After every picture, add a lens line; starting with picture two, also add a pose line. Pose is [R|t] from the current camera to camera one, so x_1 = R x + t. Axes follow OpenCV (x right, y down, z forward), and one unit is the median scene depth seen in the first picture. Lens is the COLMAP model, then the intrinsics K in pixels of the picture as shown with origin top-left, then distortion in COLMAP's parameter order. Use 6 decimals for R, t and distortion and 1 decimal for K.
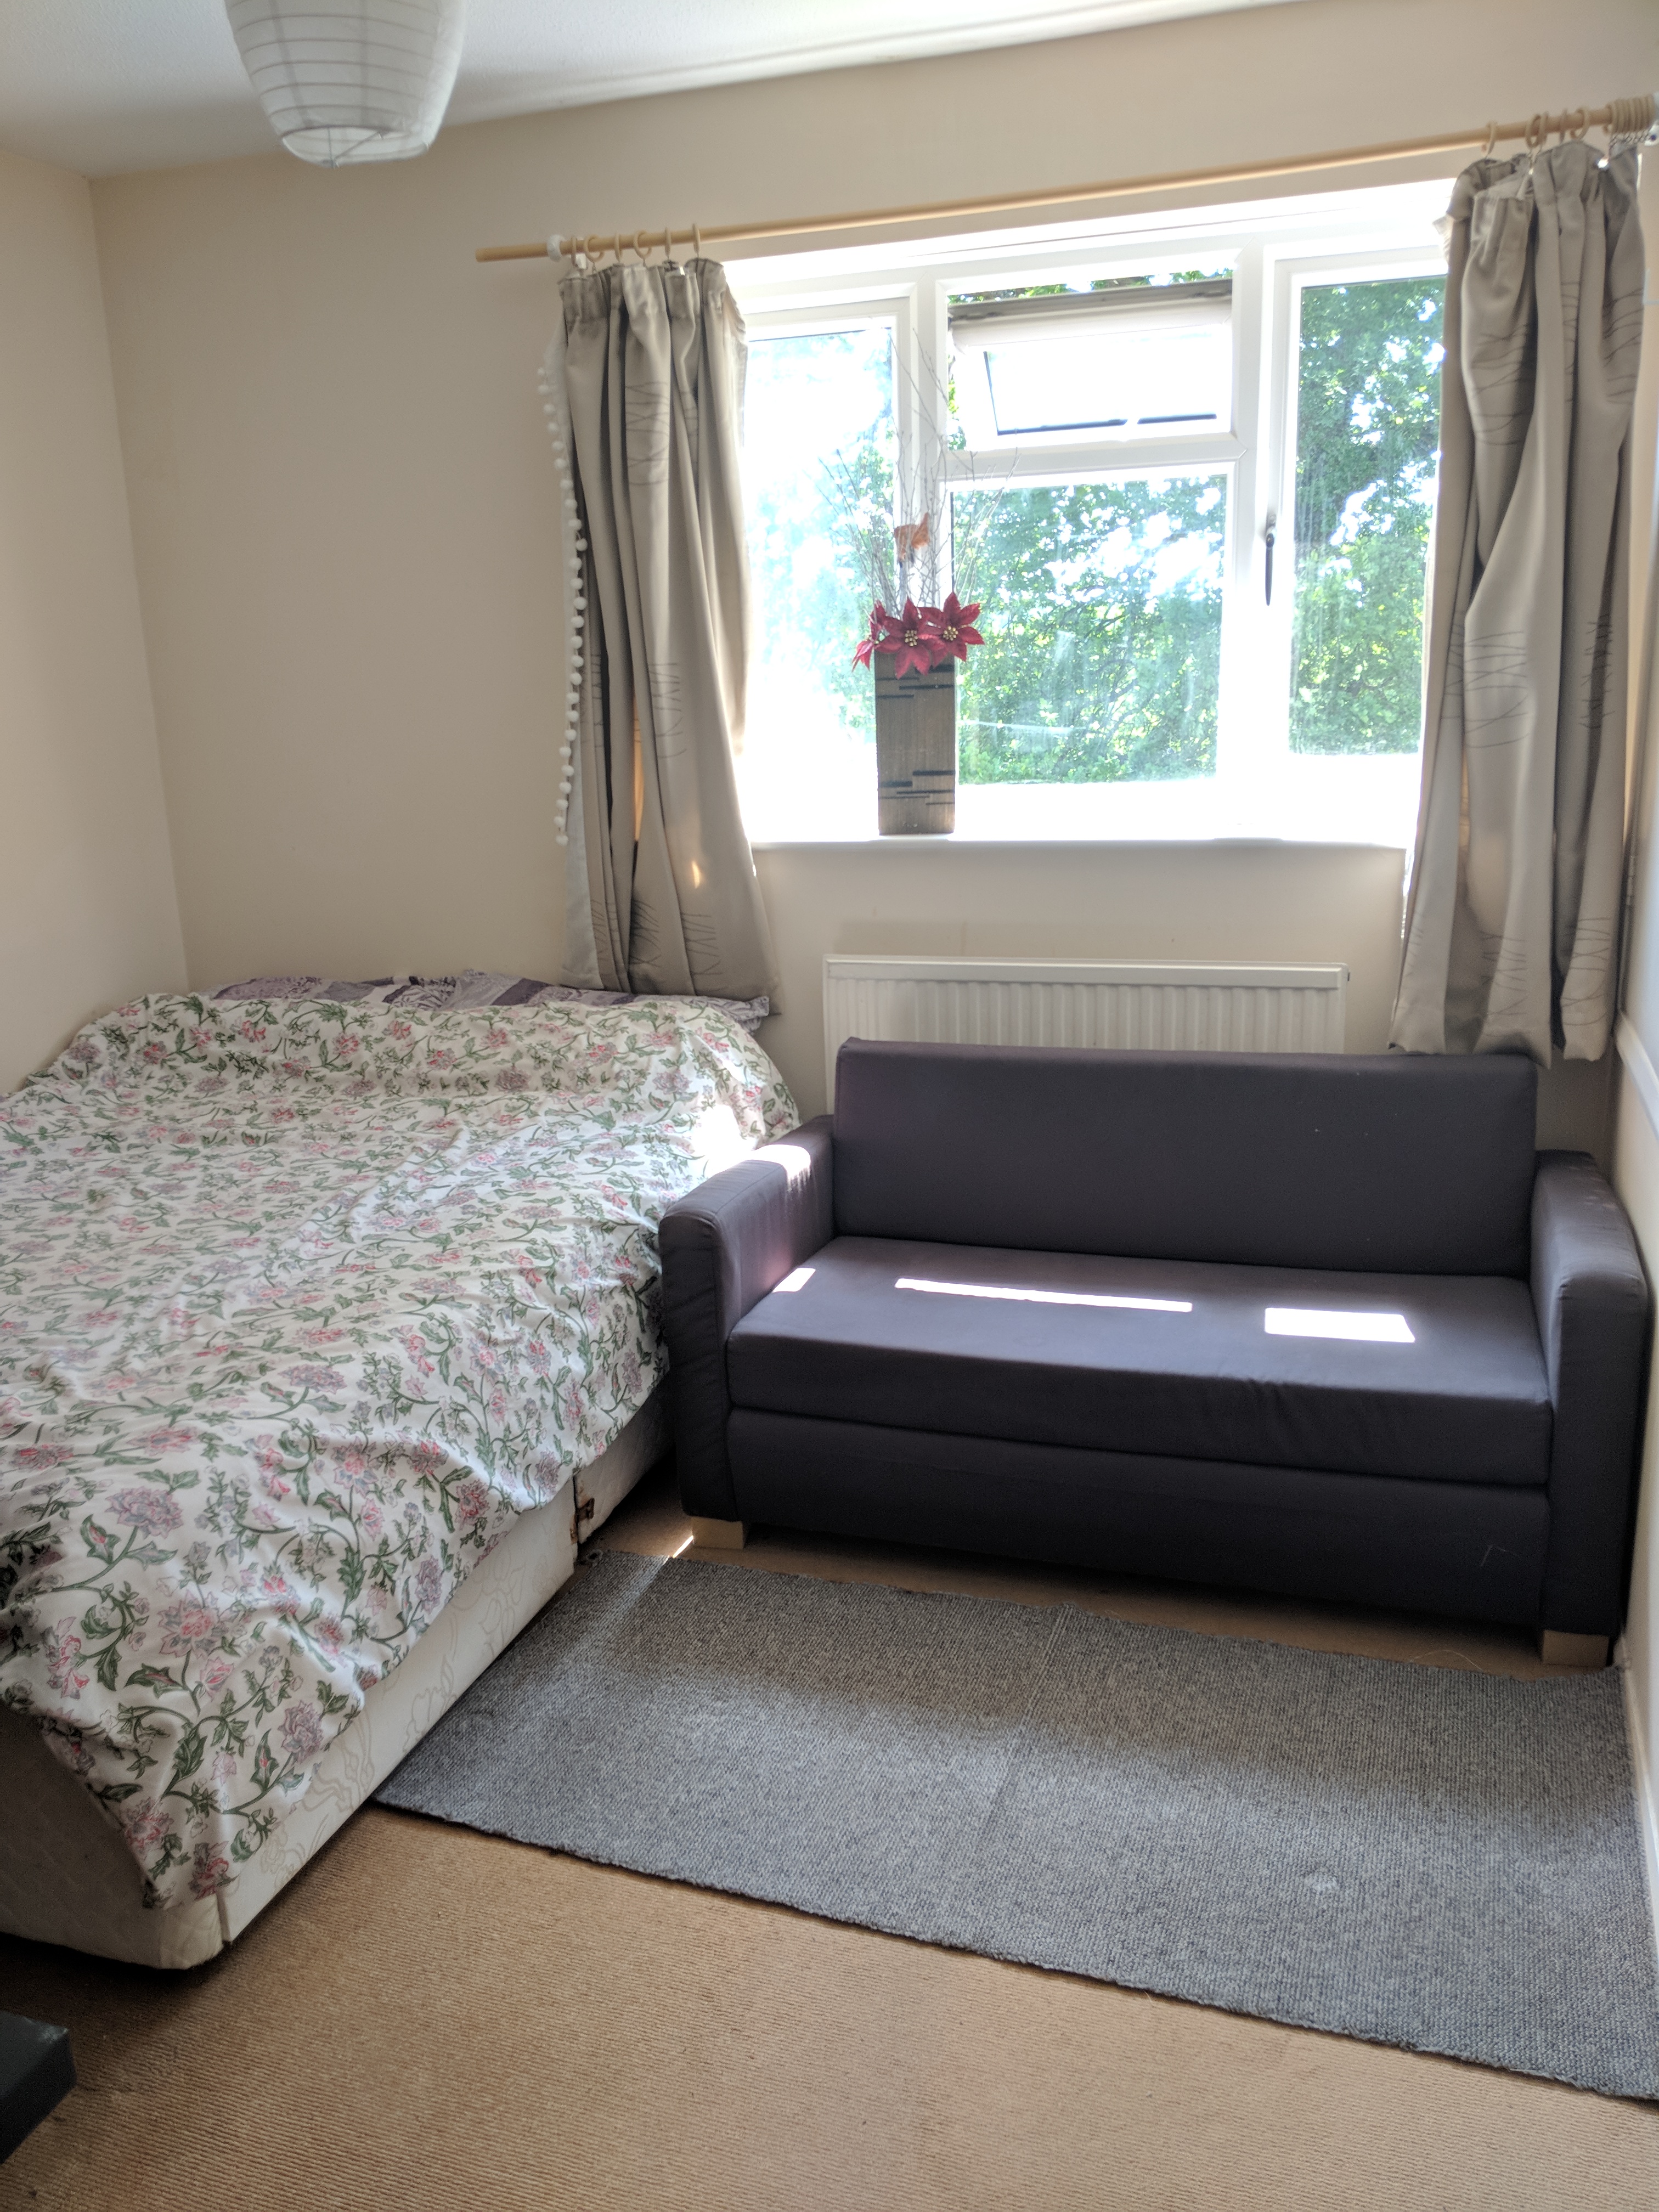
lens RADIAL K [[1774.7, 0, 829.5], [0, 1774.7, 1106.0], [0, 0, 1]] dist [-0.003638, -0.000069]
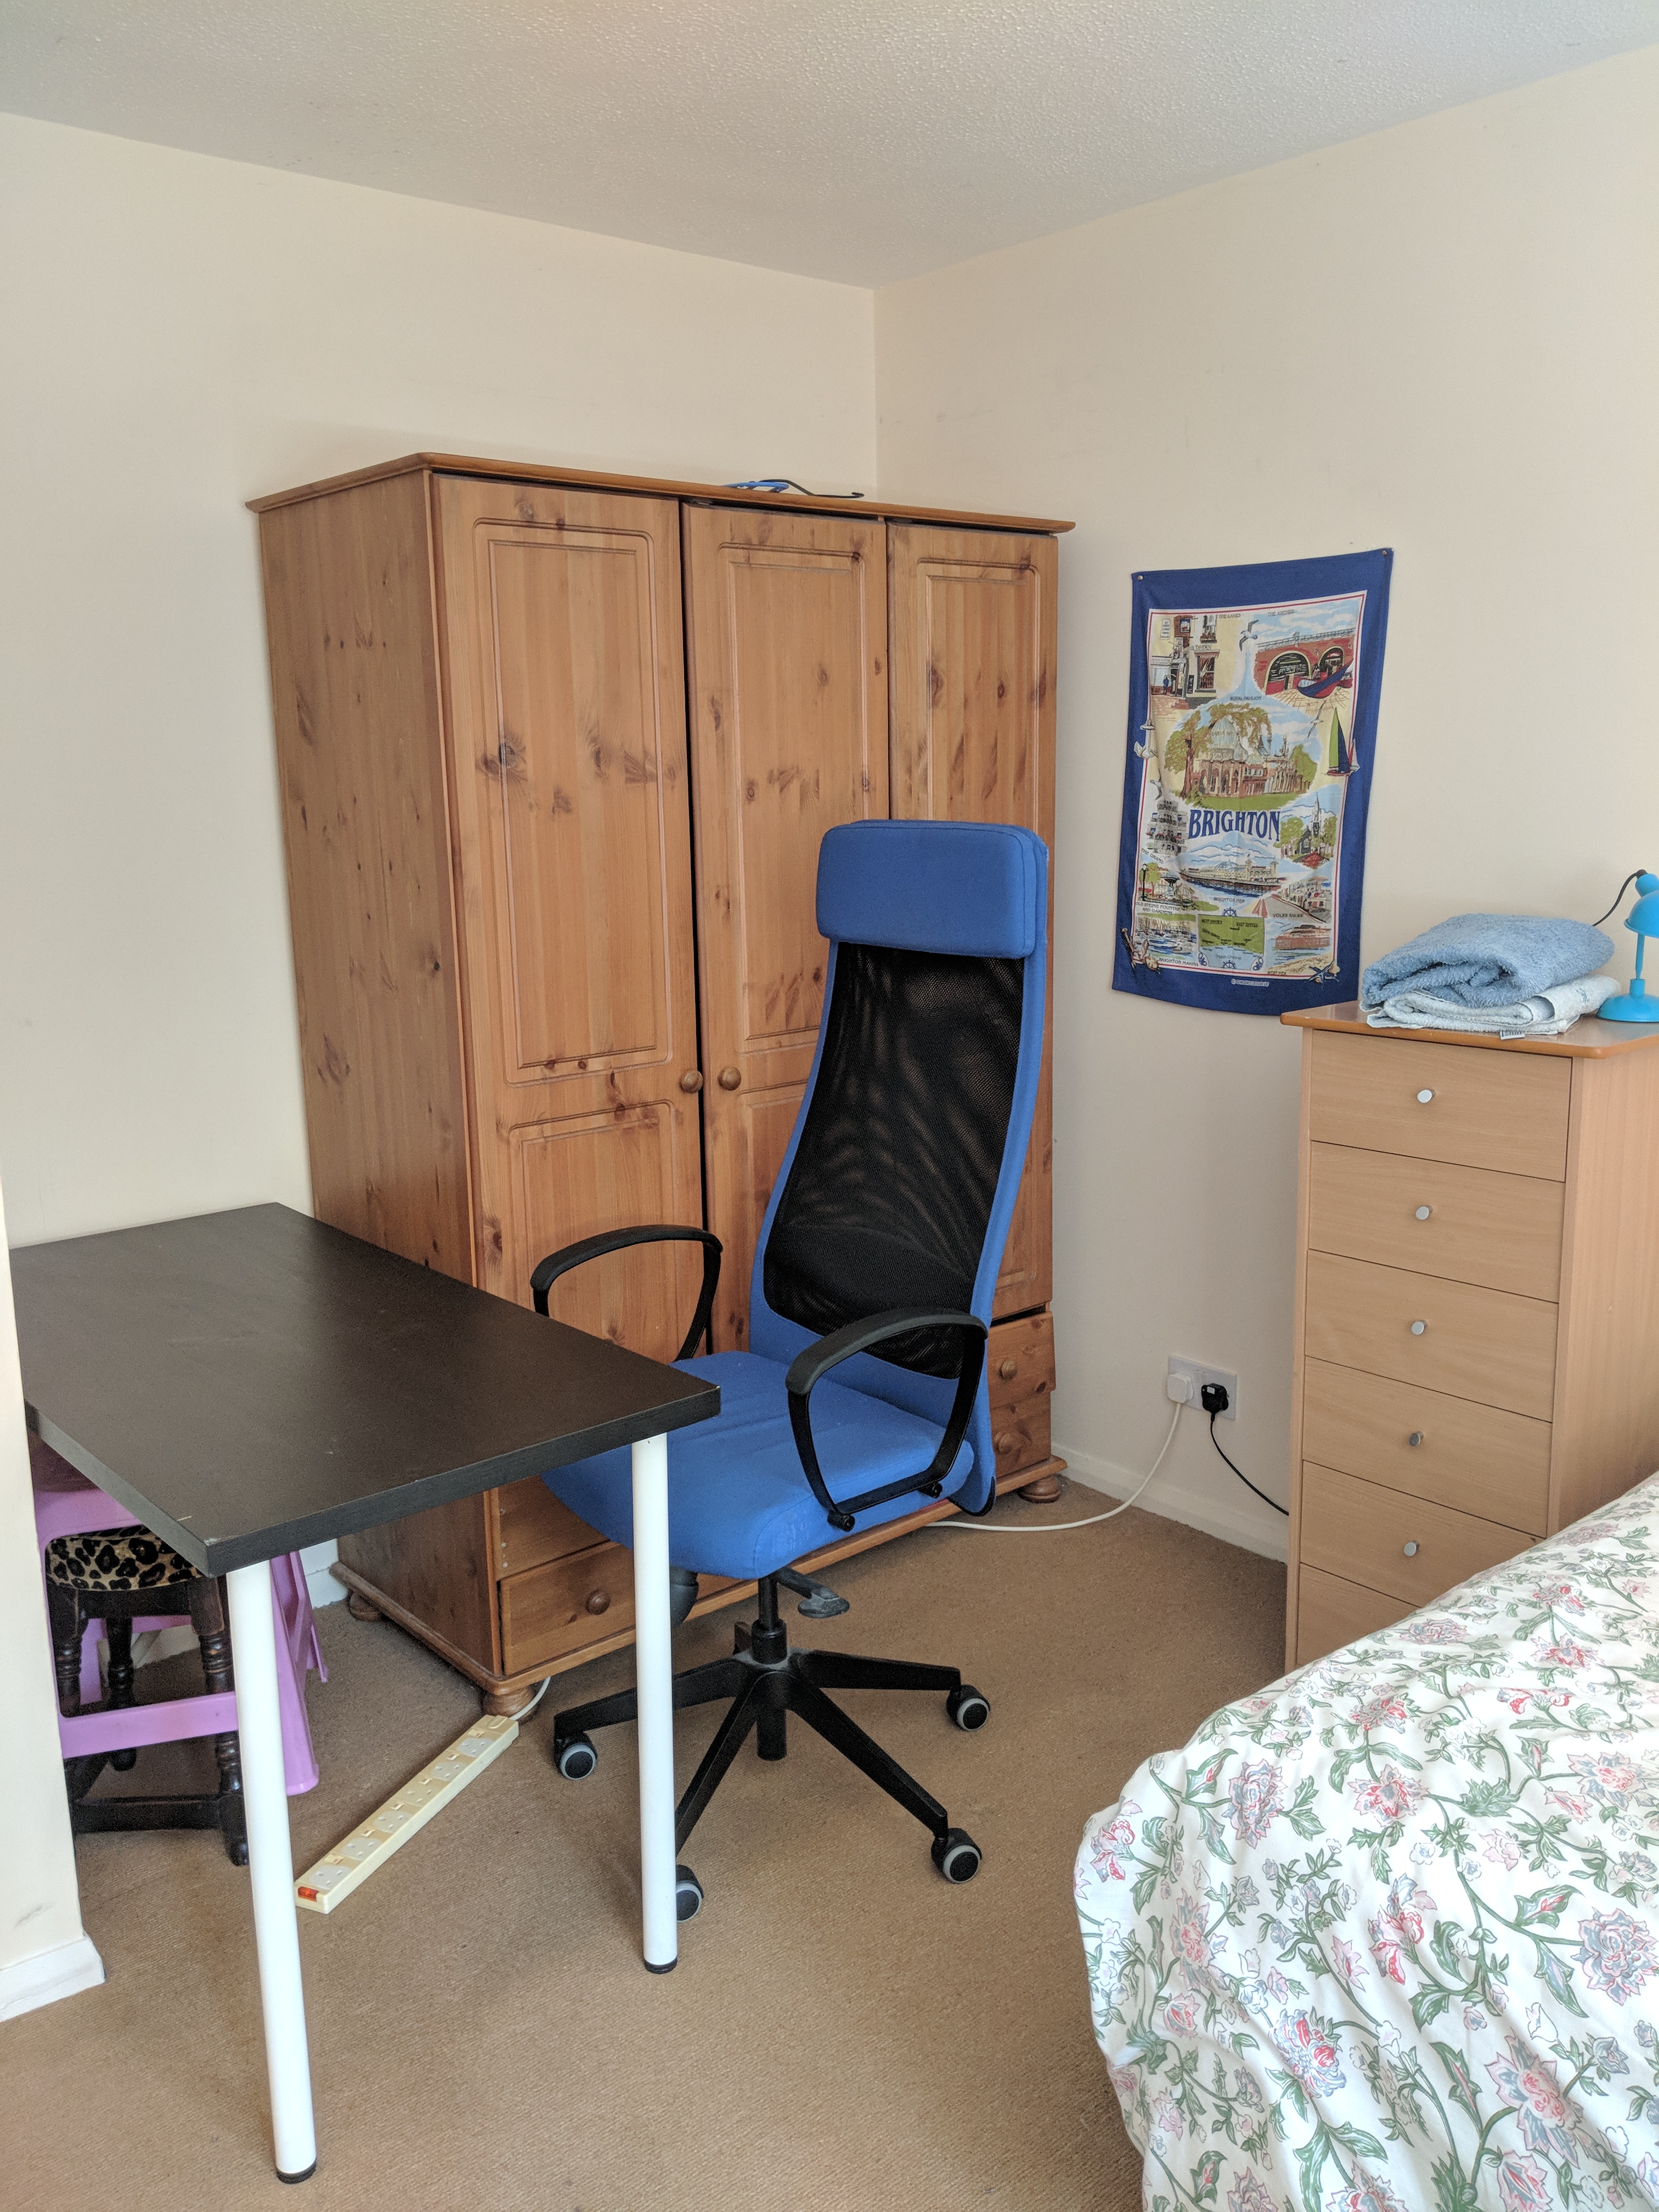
lens RADIAL K [[1774.7, 0, 829.5], [0, 1774.7, 1106.0], [0, 0, 1]] dist [-0.003638, -0.000069]
pose [[-0.508774, 0.208945, -0.835159, 0.313308], [-0.166301, 0.927975, 0.333476, -0.293645], [0.844685, 0.308551, -0.437382, 1.034504]]
